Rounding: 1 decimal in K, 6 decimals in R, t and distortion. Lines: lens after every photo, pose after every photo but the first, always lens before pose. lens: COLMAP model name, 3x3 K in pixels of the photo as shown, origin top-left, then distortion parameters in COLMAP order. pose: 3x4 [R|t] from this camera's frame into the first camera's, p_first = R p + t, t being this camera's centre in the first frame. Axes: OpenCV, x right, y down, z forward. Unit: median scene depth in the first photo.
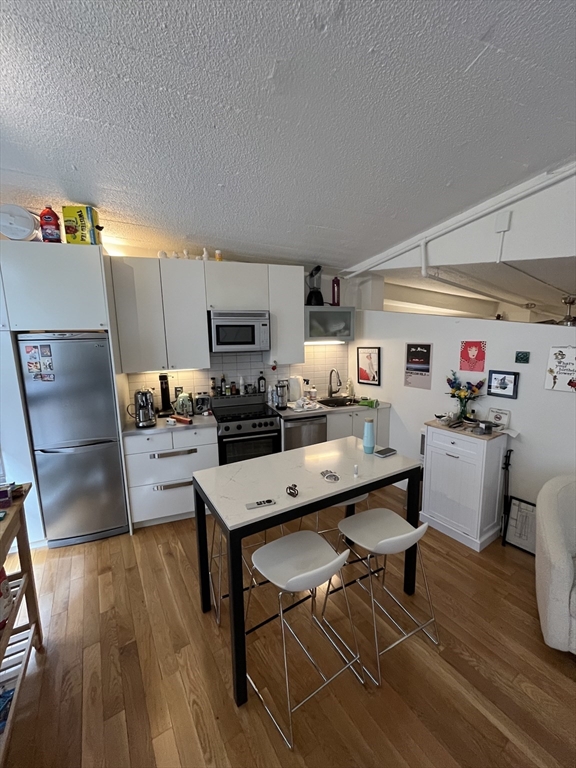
lens RADIAL K [[311.2, 0, 288.0], [0, 311.2, 384.0], [0, 0, 1]] dist [-0.001960, 0.000124]
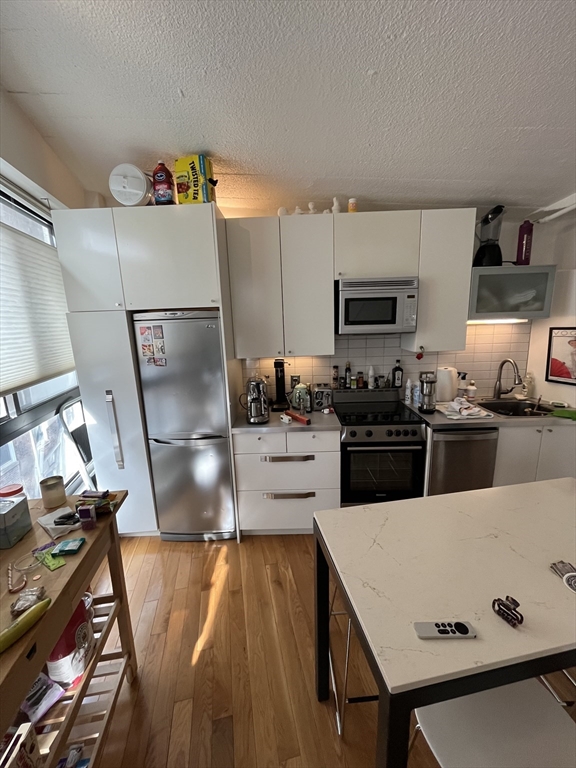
lens RADIAL K [[311.2, 0, 288.0], [0, 311.2, 384.0], [0, 0, 1]] dist [-0.001960, 0.000124]
pose [[0.937503, 0.056519, -0.343357, -0.087655], [-0.037971, 0.997445, 0.060512, -0.020568], [0.345899, -0.043693, 0.937254, 0.221725]]
